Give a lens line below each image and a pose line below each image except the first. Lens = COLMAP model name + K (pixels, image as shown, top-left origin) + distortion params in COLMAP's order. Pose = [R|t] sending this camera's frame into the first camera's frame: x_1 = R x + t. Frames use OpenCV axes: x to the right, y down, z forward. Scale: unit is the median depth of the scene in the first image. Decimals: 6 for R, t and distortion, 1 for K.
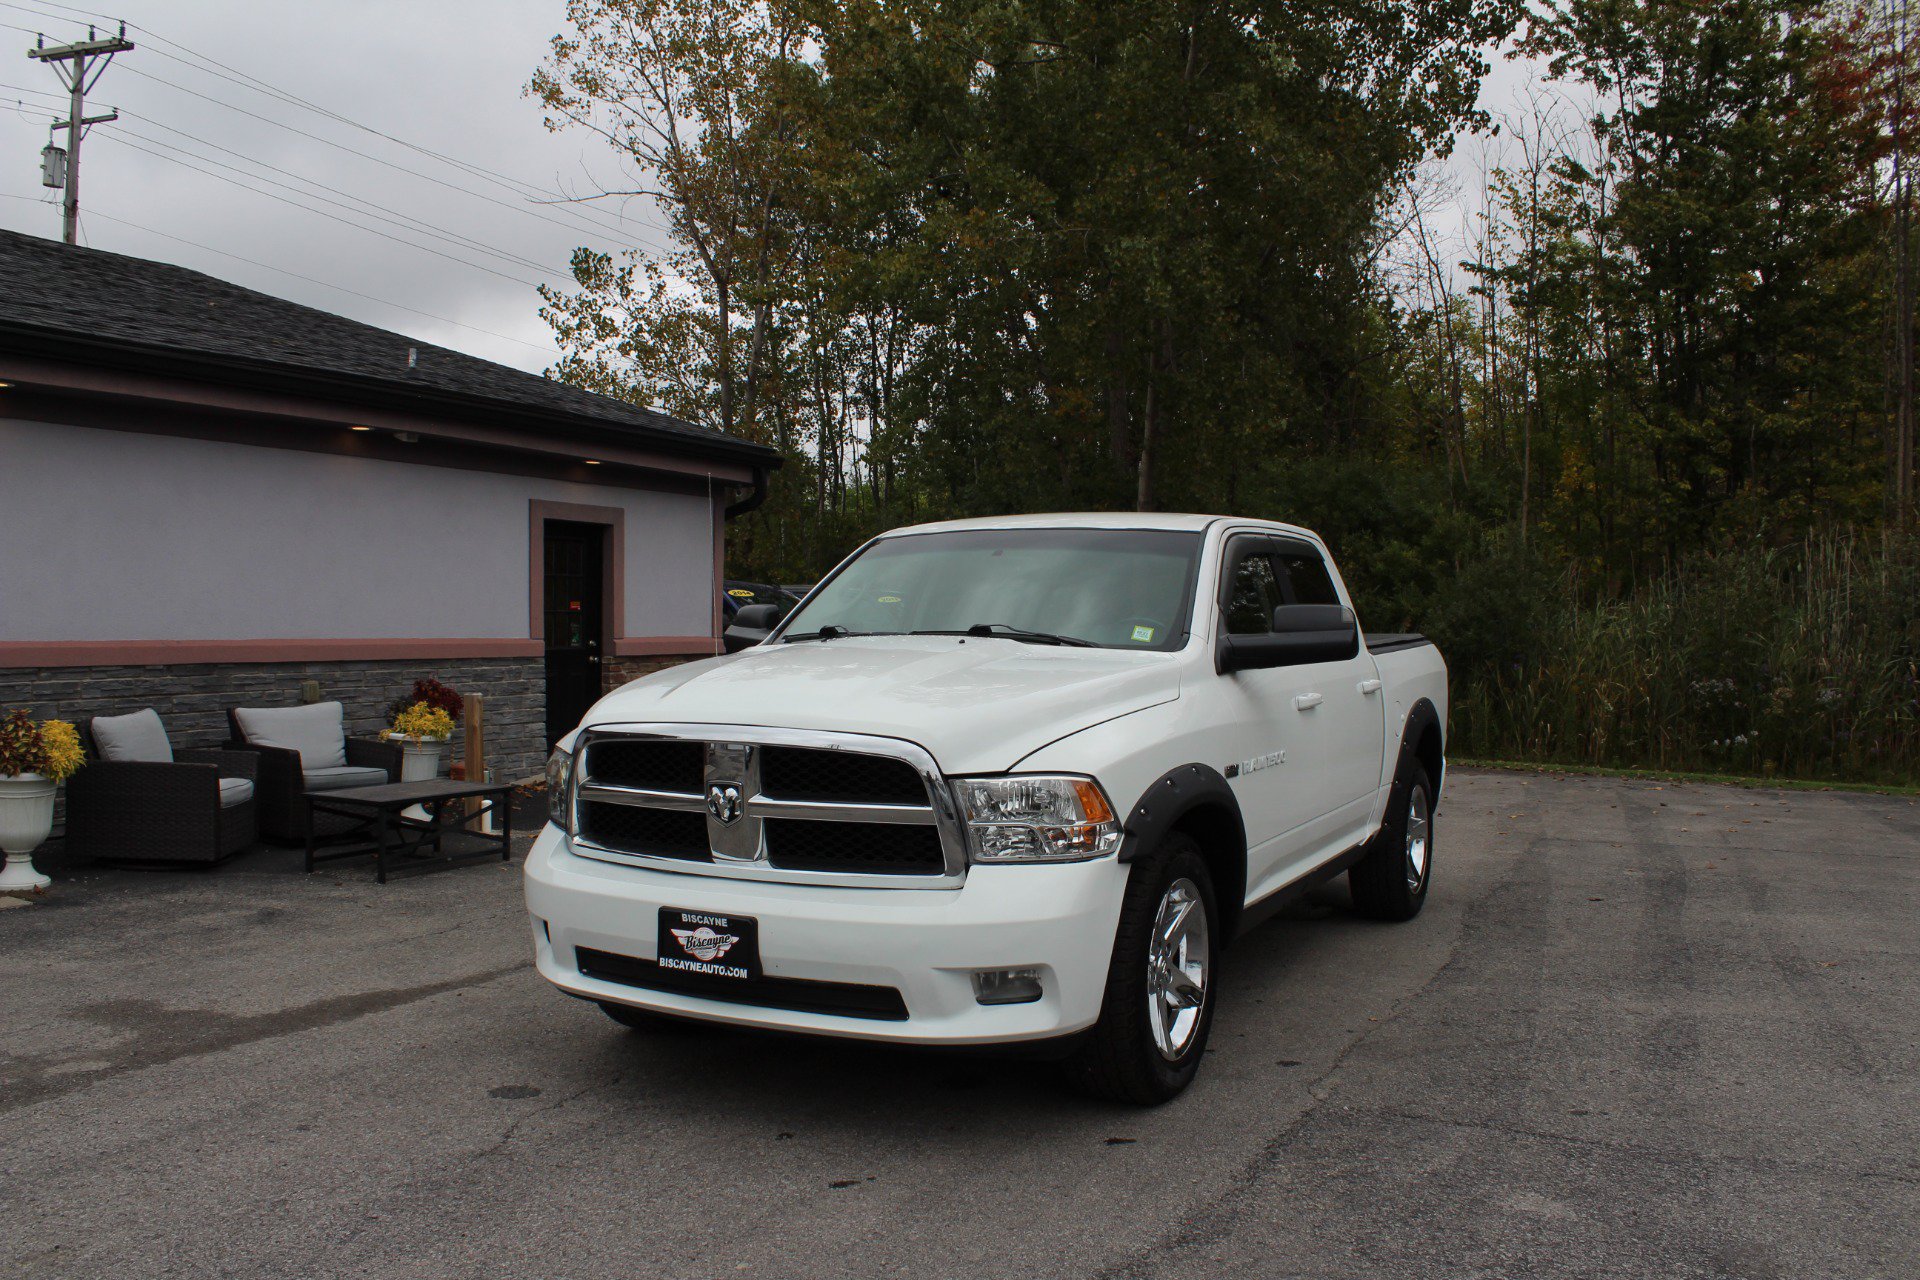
lens RADIAL K [[1628.1, 0, 955.7], [0, 1628.1, 663.3], [0, 0, 1]] dist [-0.166788, 0.155079]
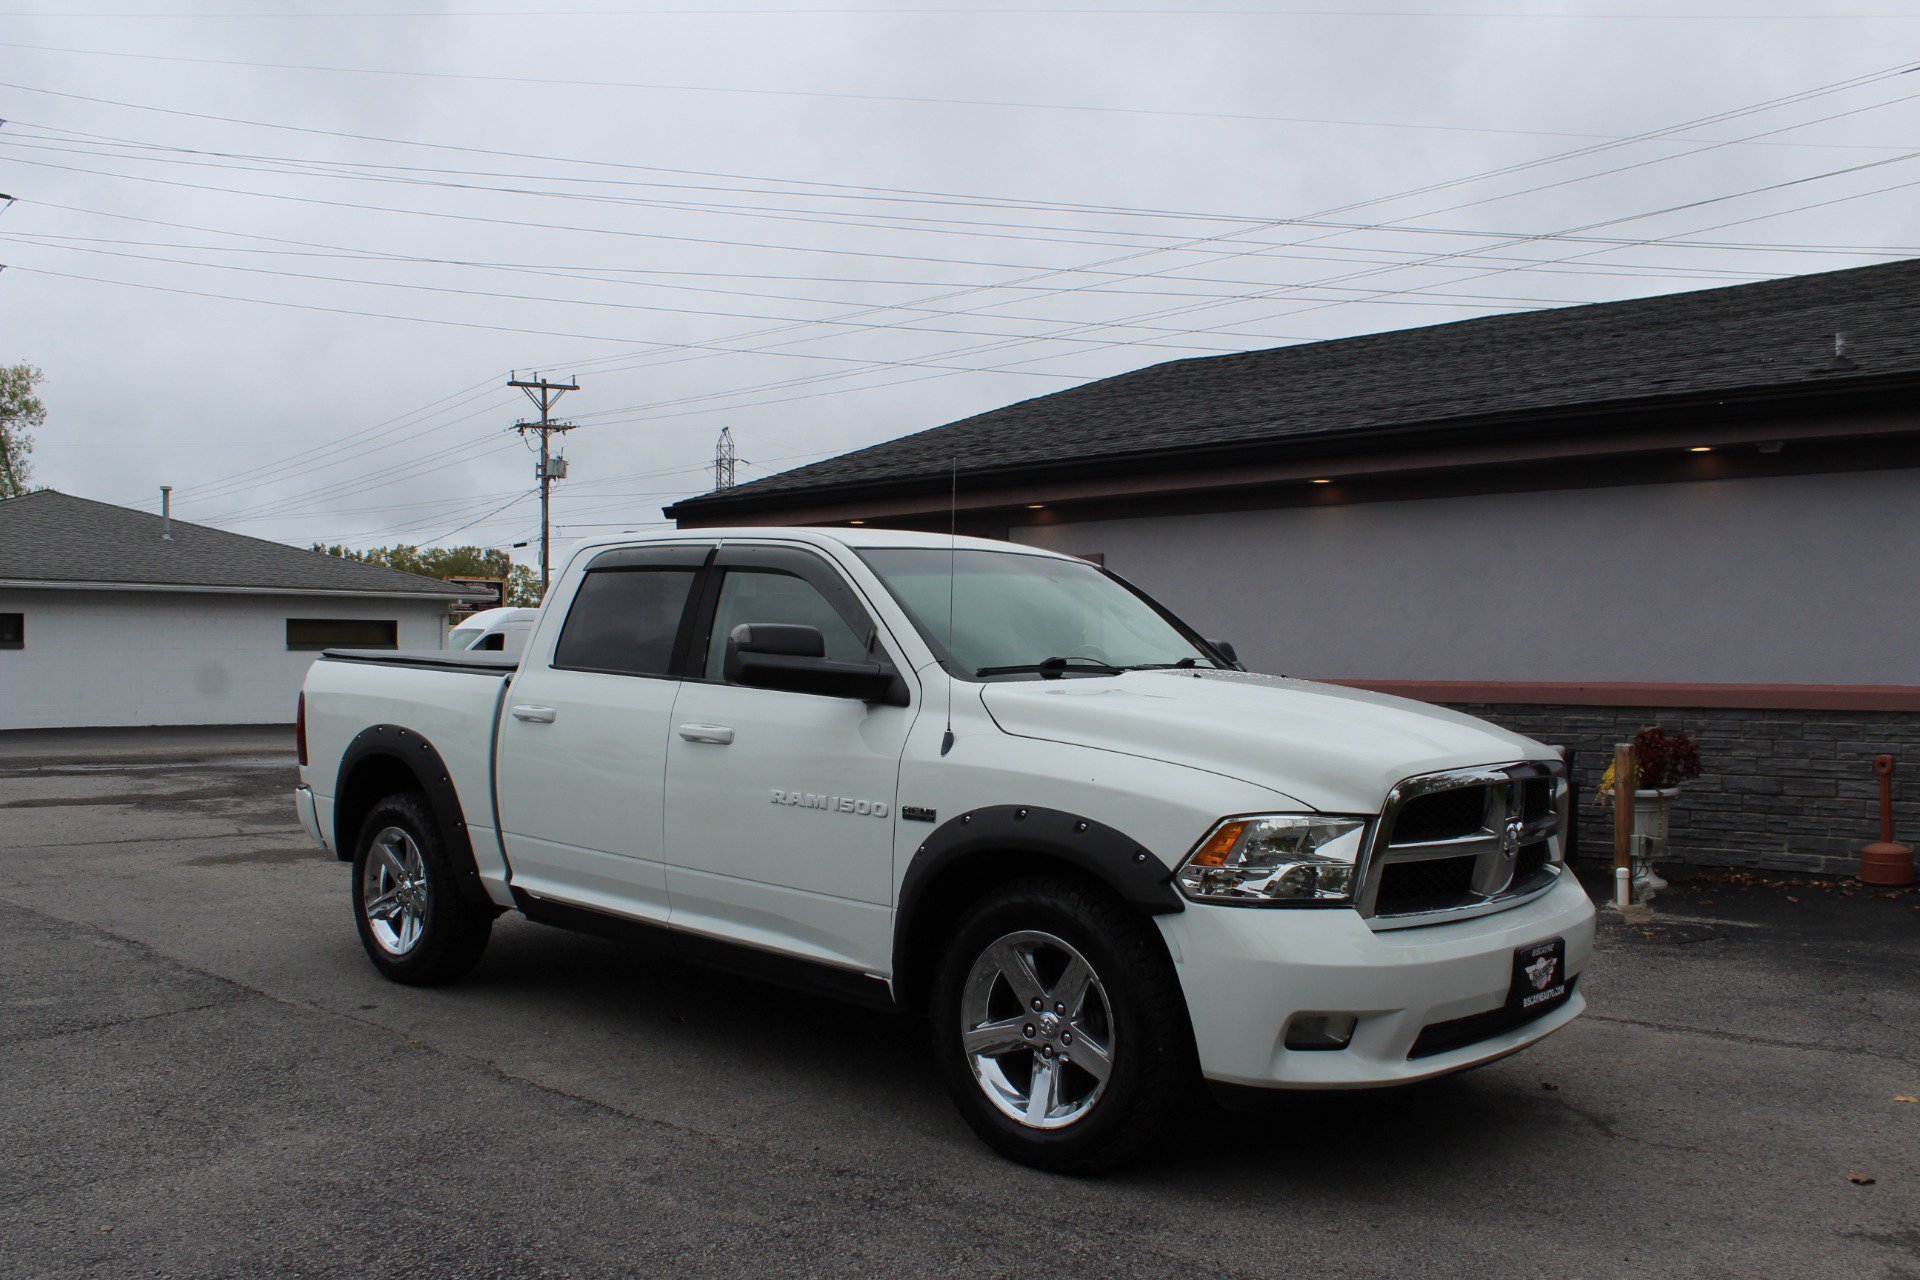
lens RADIAL K [[1658.2, 0, 953.3], [0, 1658.2, 664.7], [0, 0, 1]] dist [-0.163421, 0.155374]
pose [[-0.246493, -0.011130, -0.969081, 0.503598], [-0.031326, 0.999503, -0.003512, -0.007627], [0.968638, 0.029492, -0.246719, 0.675098]]
